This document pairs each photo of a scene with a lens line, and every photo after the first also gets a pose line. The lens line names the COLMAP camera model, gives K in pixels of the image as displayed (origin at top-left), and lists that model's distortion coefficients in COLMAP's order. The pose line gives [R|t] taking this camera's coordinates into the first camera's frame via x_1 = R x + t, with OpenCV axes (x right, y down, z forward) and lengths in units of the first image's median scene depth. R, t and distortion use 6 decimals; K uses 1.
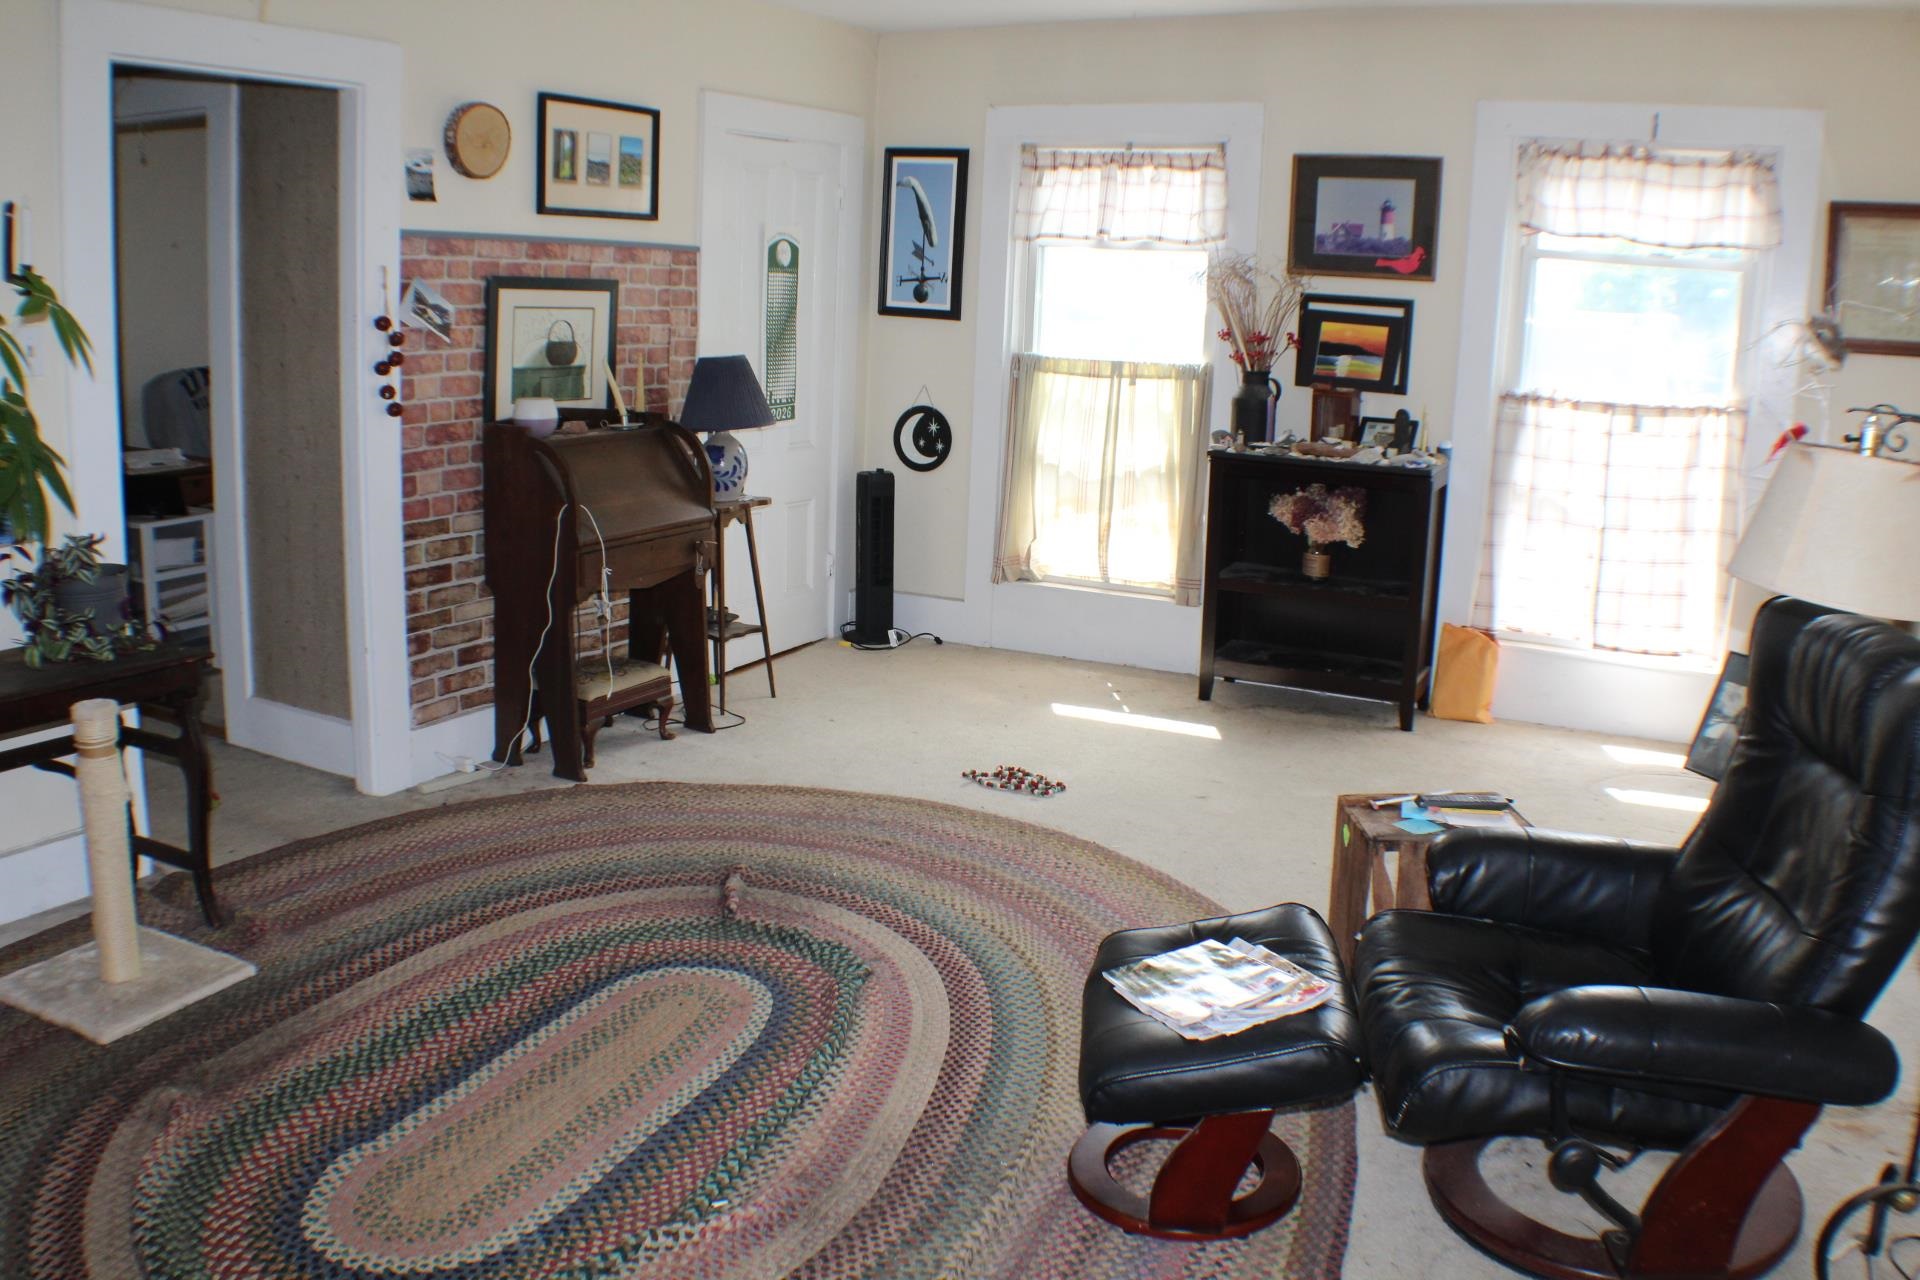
lens RADIAL K [[1544.4, 0, 968.1], [0, 1544.4, 636.4], [0, 0, 1]] dist [-0.211021, 0.082928]
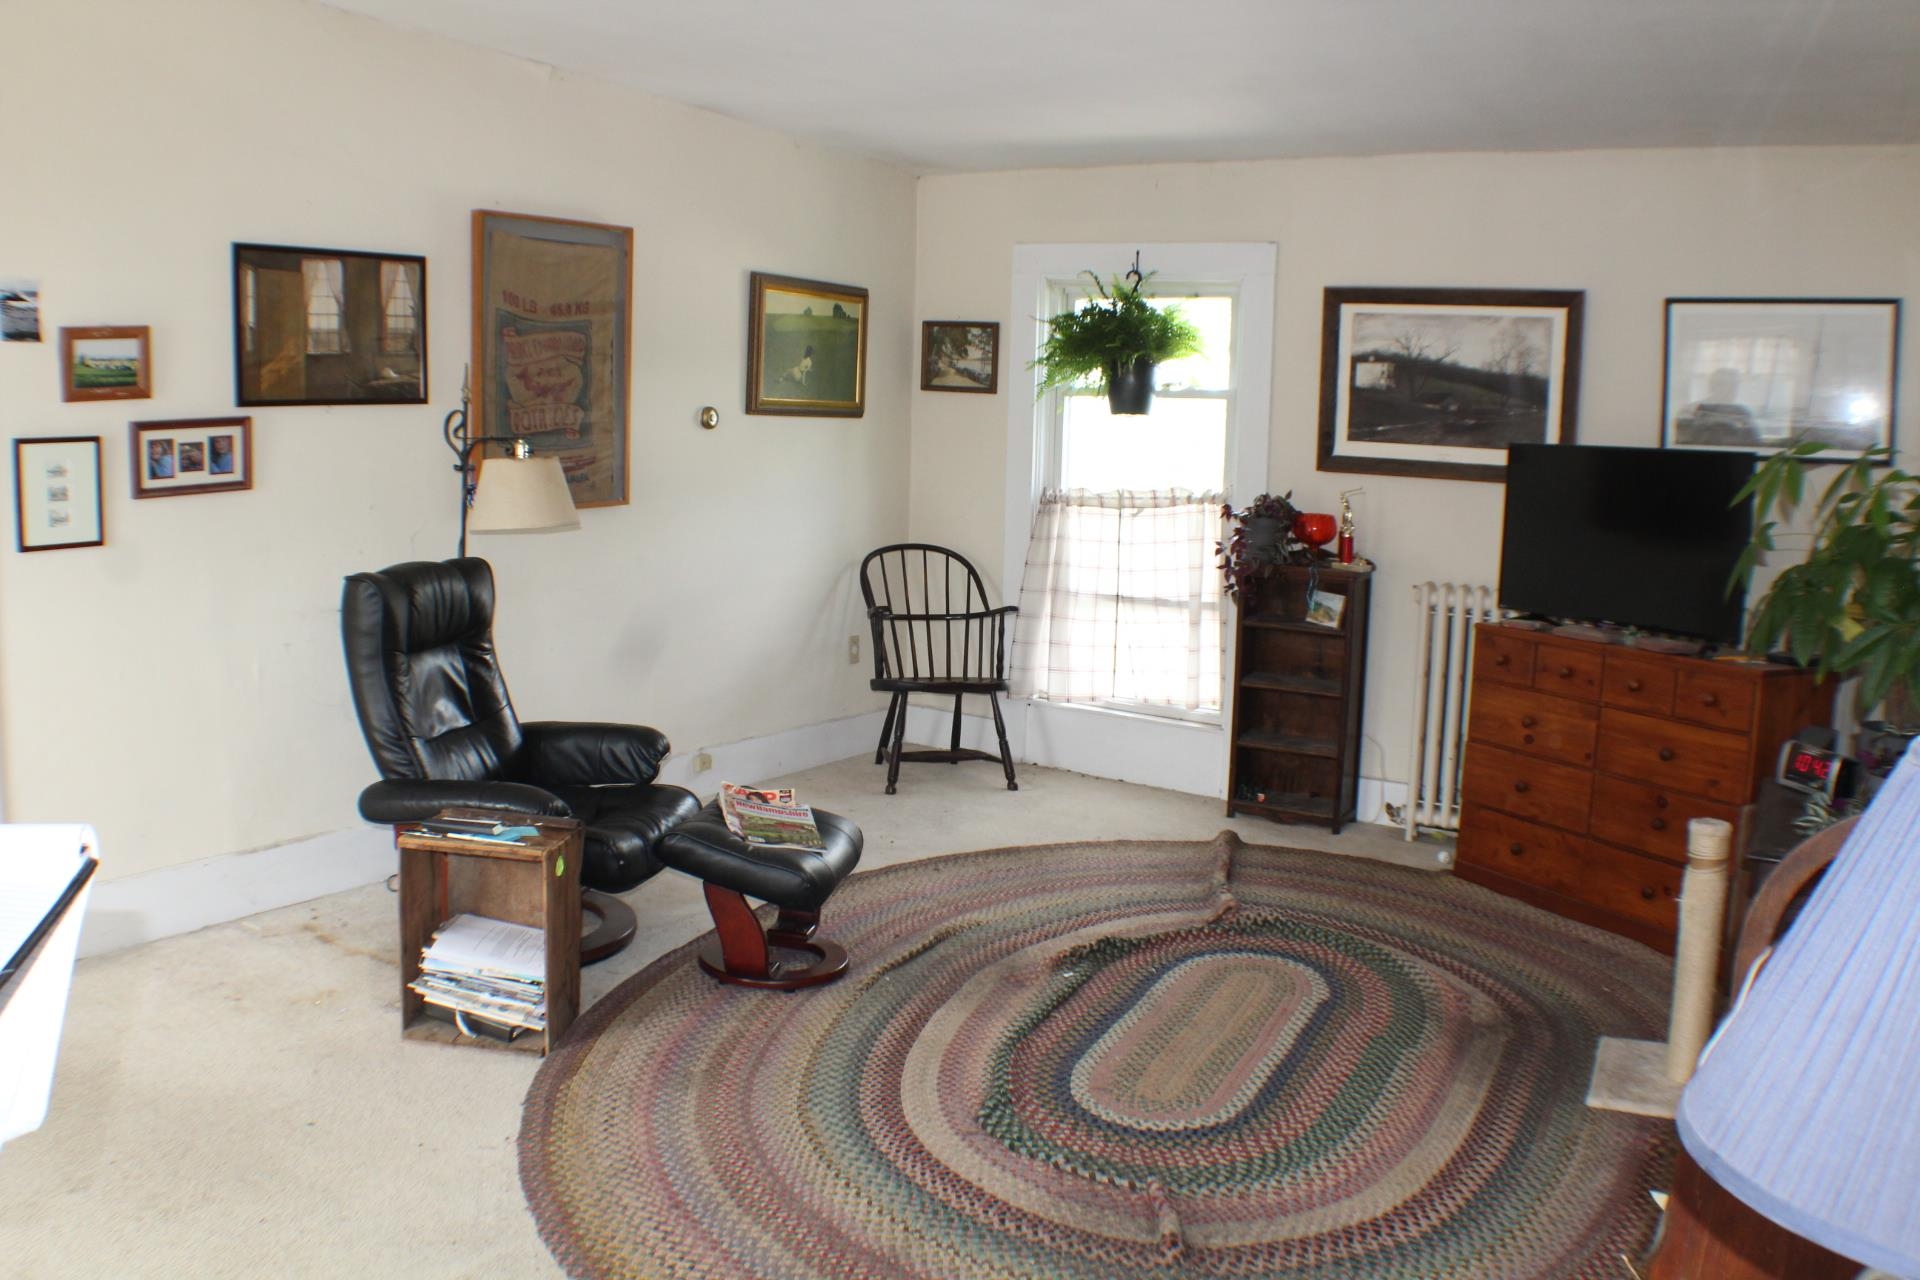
lens RADIAL K [[1544.4, 0, 968.1], [0, 1544.4, 636.4], [0, 0, 1]] dist [-0.211021, 0.082928]
pose [[-0.996139, -0.072072, 0.050131, -0.065484], [-0.050792, 0.938867, 0.340512, -0.296210], [-0.071608, 0.336651, -0.938903, 1.394416]]
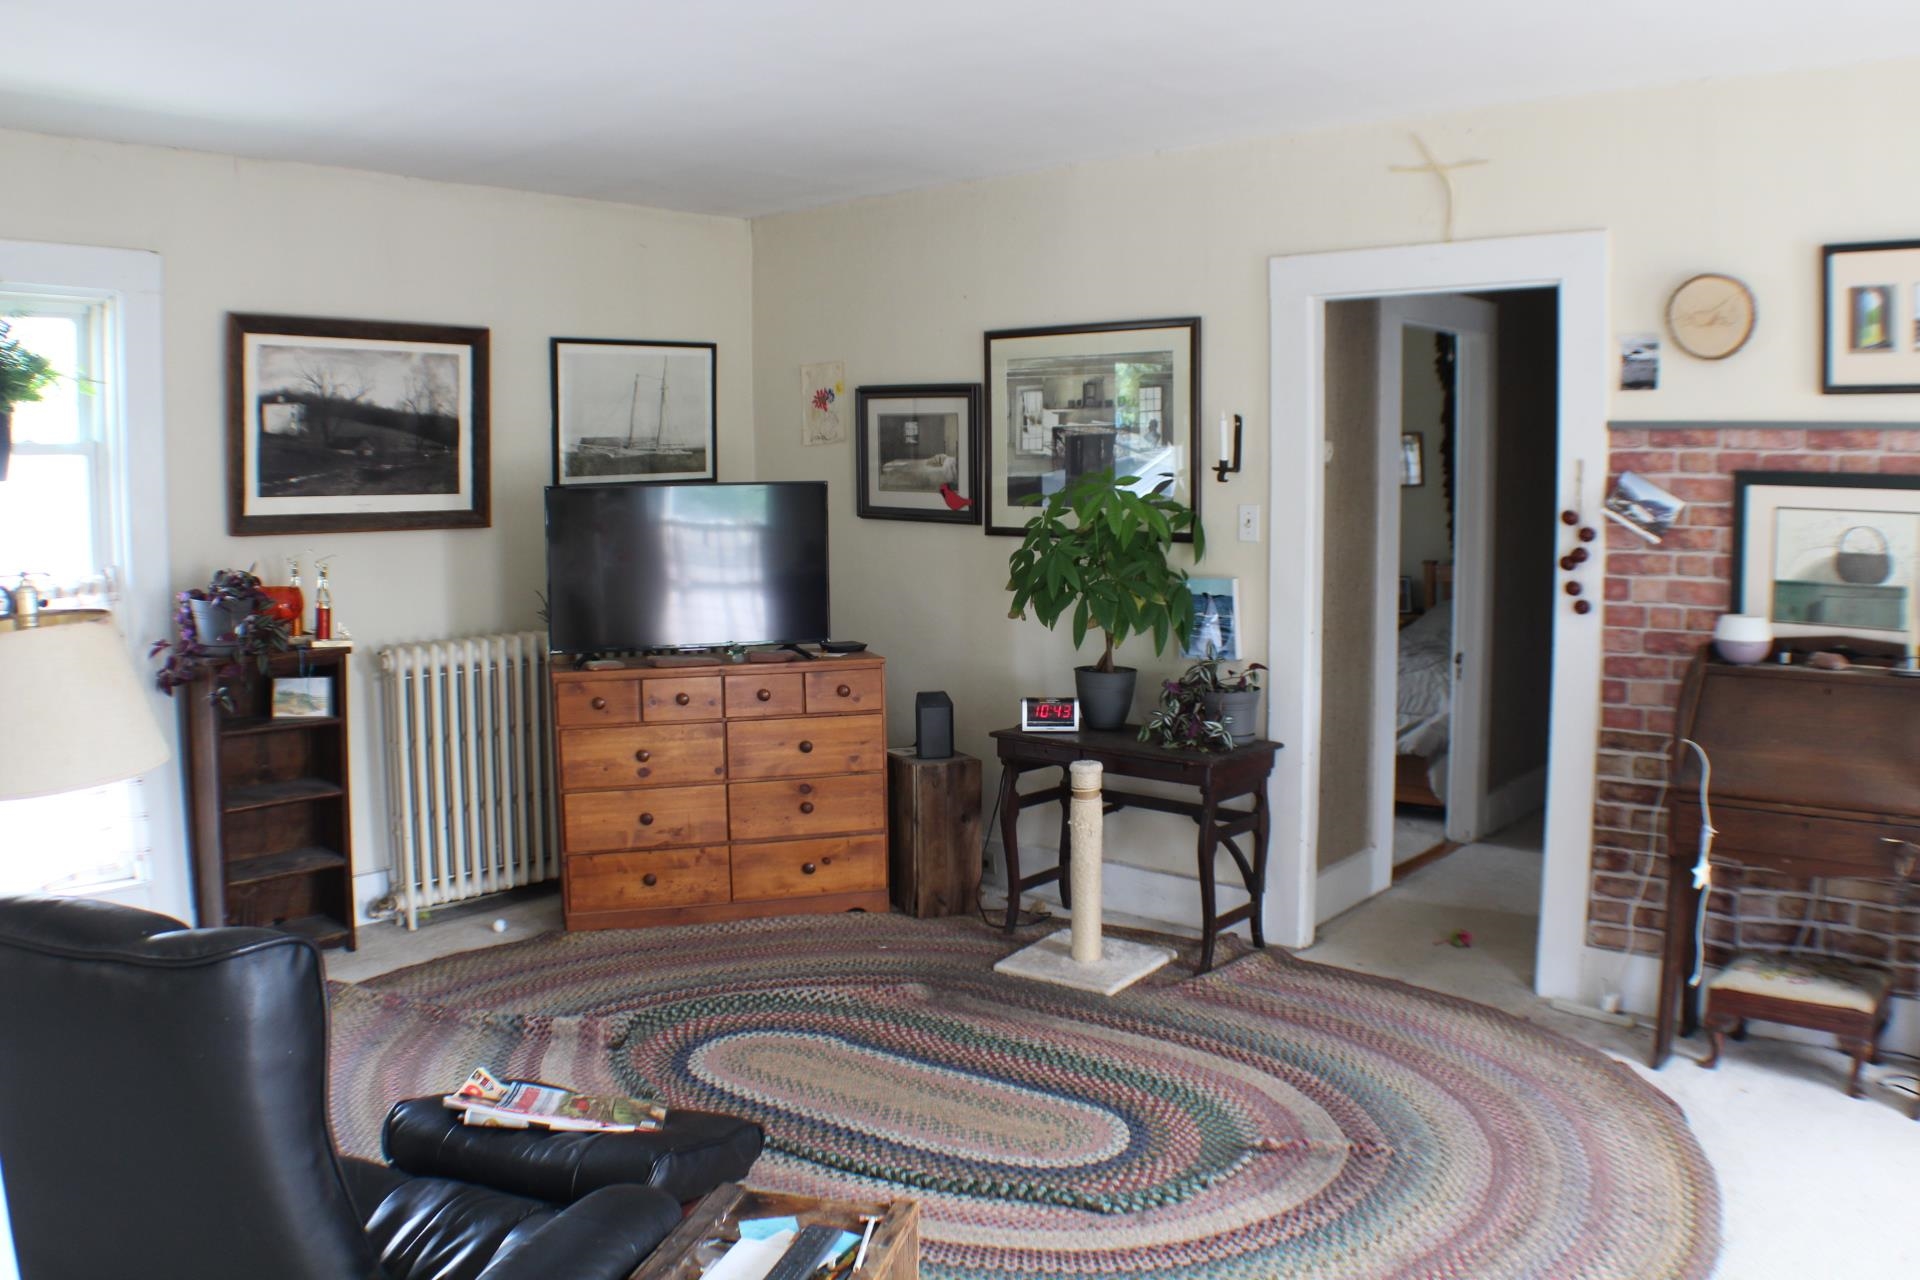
lens RADIAL K [[1544.4, 0, 968.1], [0, 1544.4, 636.4], [0, 0, 1]] dist [-0.211021, 0.082928]
pose [[-0.211269, 0.070960, -0.974849, 0.629848], [-0.211927, 0.970310, 0.116558, -0.158813], [0.954176, 0.231222, -0.189958, 0.792458]]
